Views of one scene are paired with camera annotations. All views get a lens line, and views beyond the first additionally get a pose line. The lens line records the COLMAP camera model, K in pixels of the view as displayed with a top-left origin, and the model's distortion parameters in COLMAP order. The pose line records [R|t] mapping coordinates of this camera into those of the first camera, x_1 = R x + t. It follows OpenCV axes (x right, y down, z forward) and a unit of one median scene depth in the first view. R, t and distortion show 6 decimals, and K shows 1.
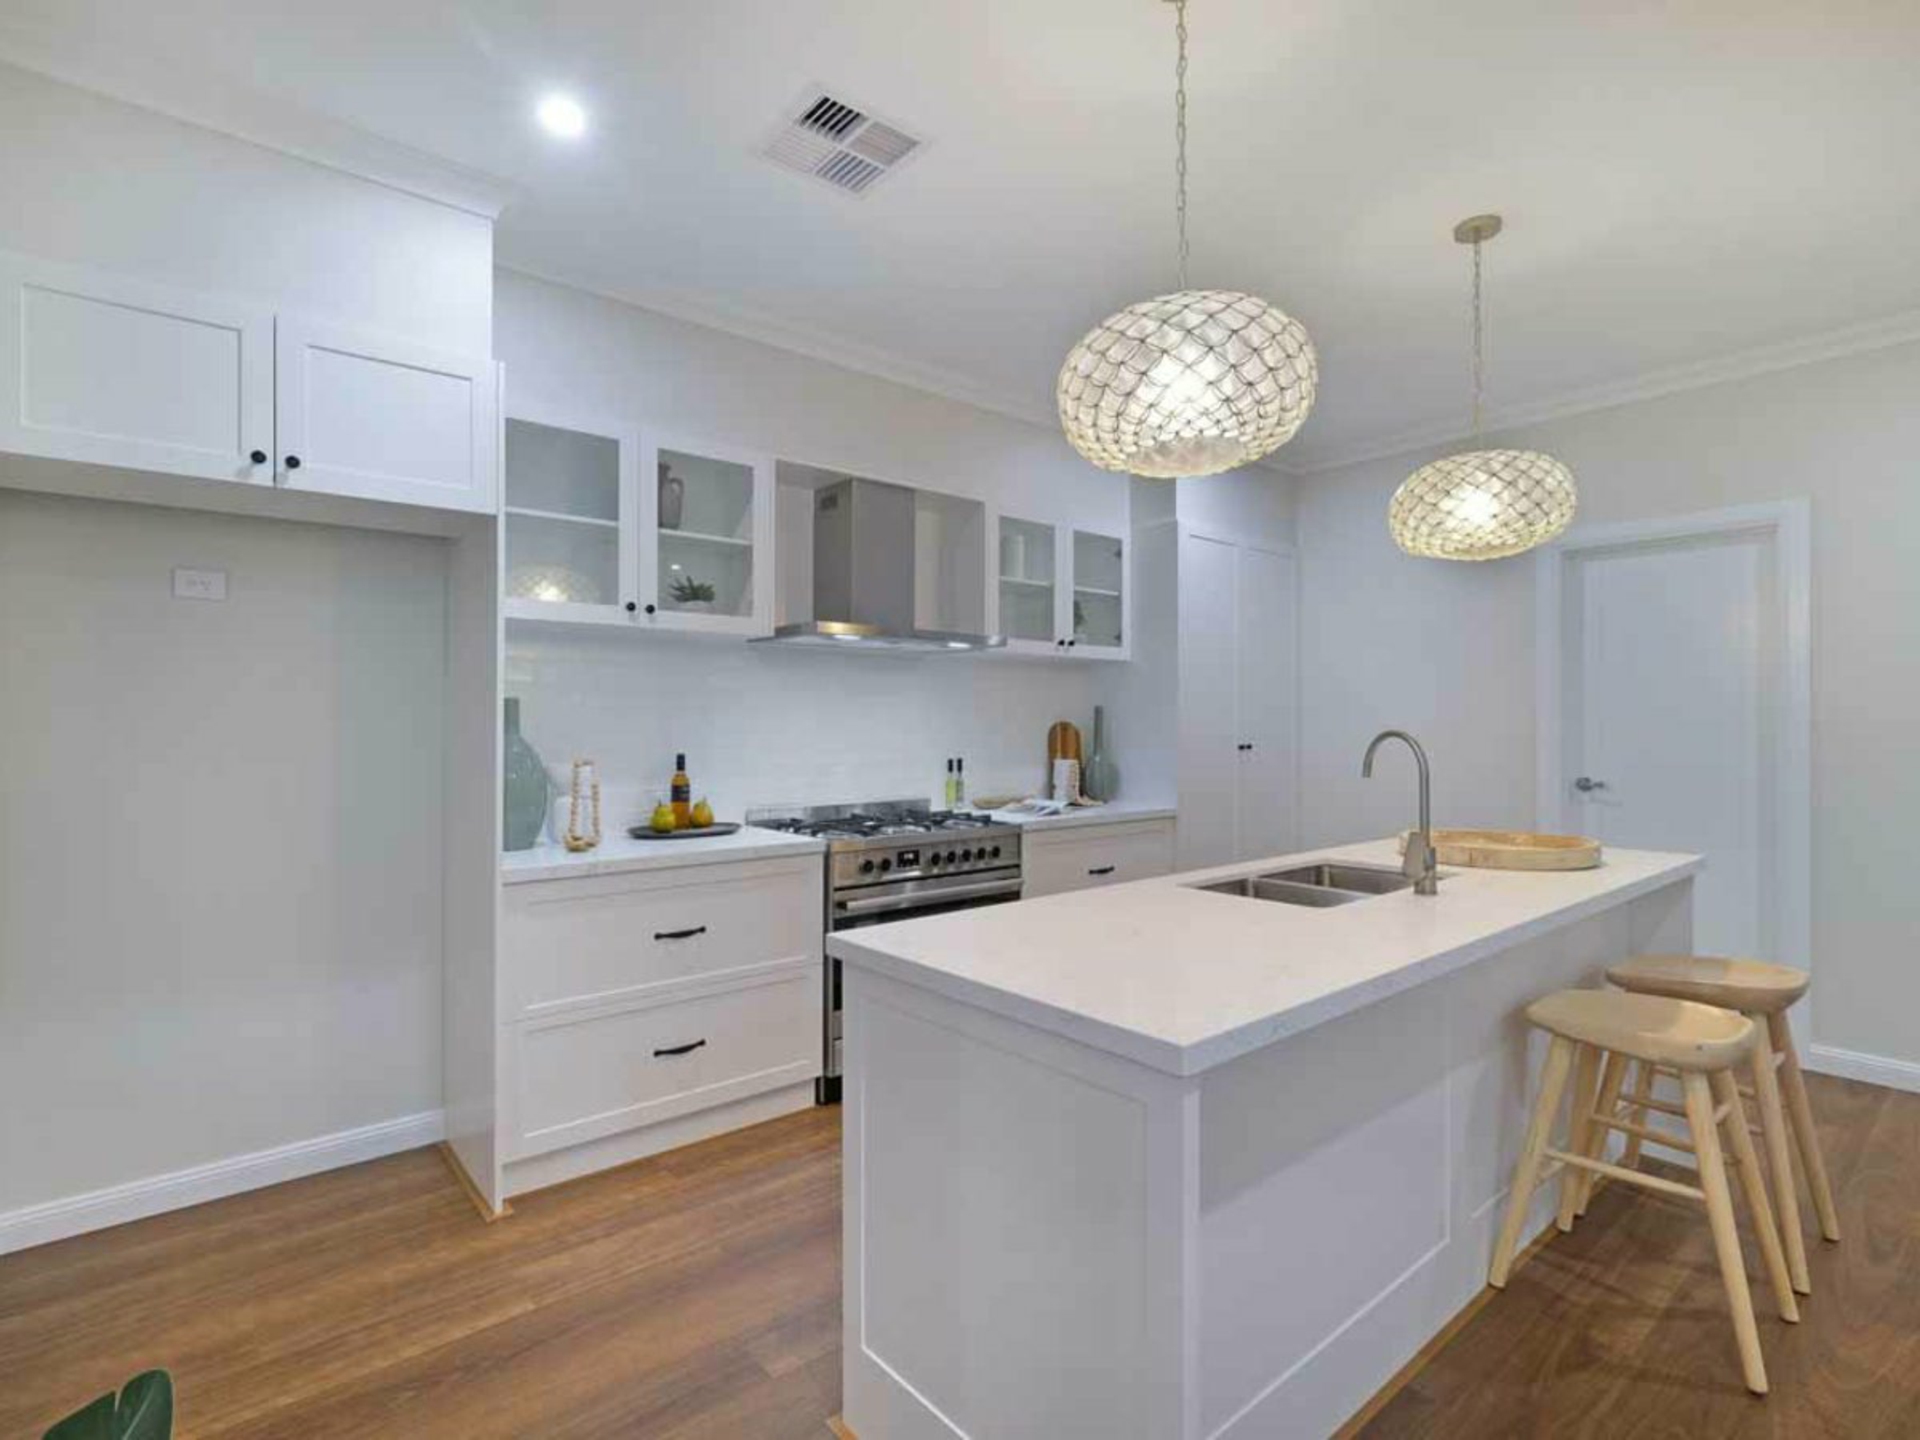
lens RADIAL K [[948.4, 0, 959.5], [0, 948.4, 723.6], [0, 0, 1]] dist [0.000413, -0.001198]
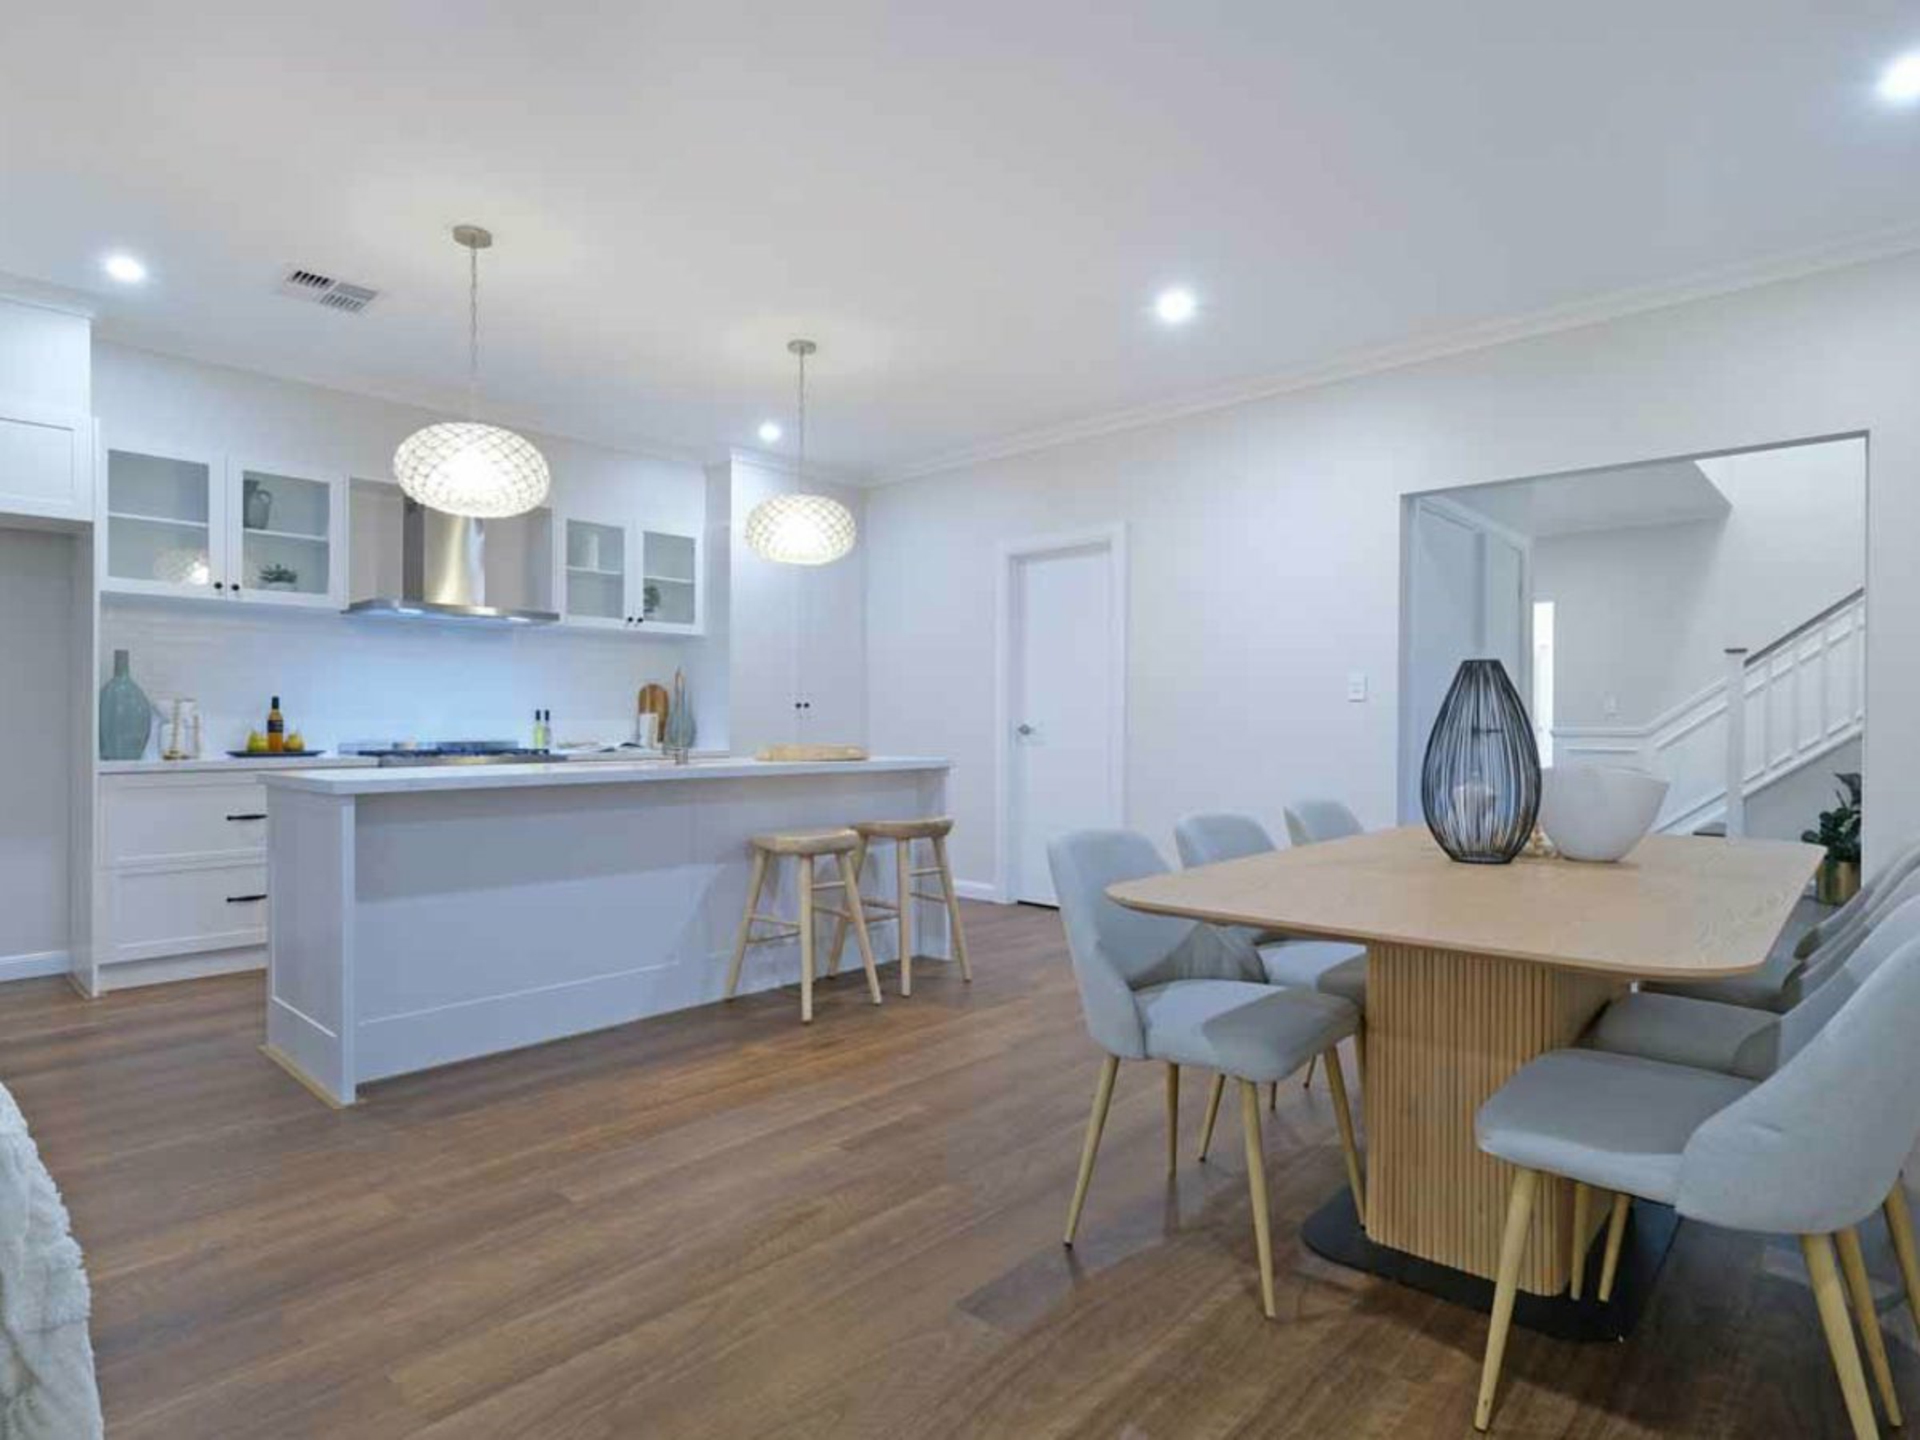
lens RADIAL K [[1049.9, 0, 969.1], [0, 1049.9, 727.9], [0, 0, 1]] dist [0.002573, -0.002474]
pose [[0.992140, 0.000573, 0.125129, 0.487039], [-0.001350, 0.999980, 0.006129, 0.065021], [-0.125123, -0.006250, 0.992122, -0.583493]]
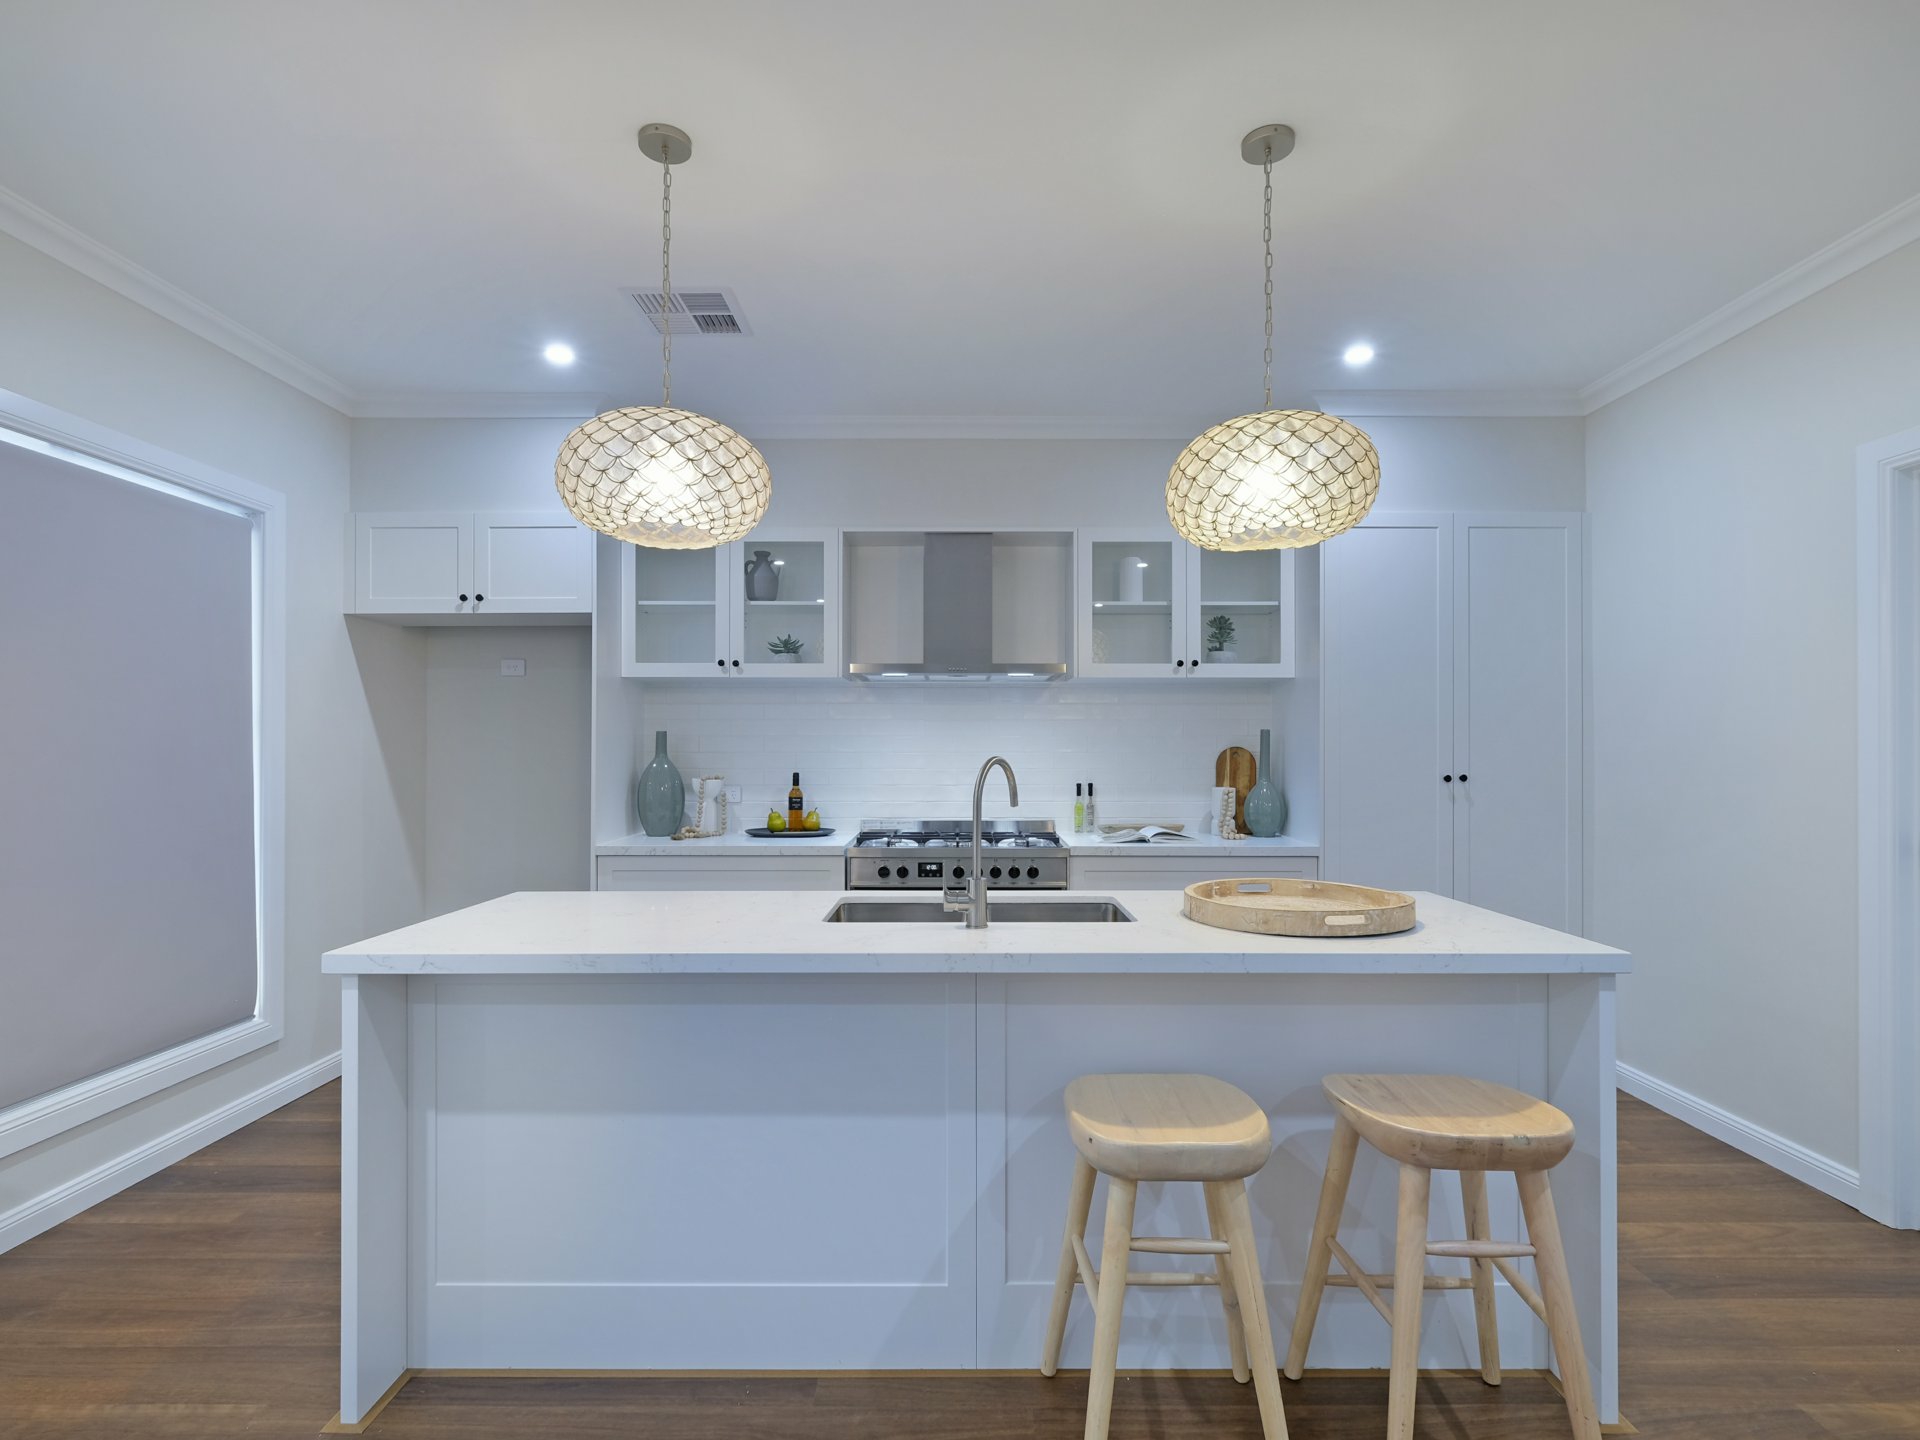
lens RADIAL K [[948.4, 0, 956.3], [0, 948.4, 743.8], [0, 0, 1]] dist [0.000413, -0.001198]
pose [[0.761357, -0.002919, -0.648326, 0.702808], [0.001395, 0.999995, -0.002865, -0.003027], [0.648331, 0.001277, 0.761357, 0.165500]]
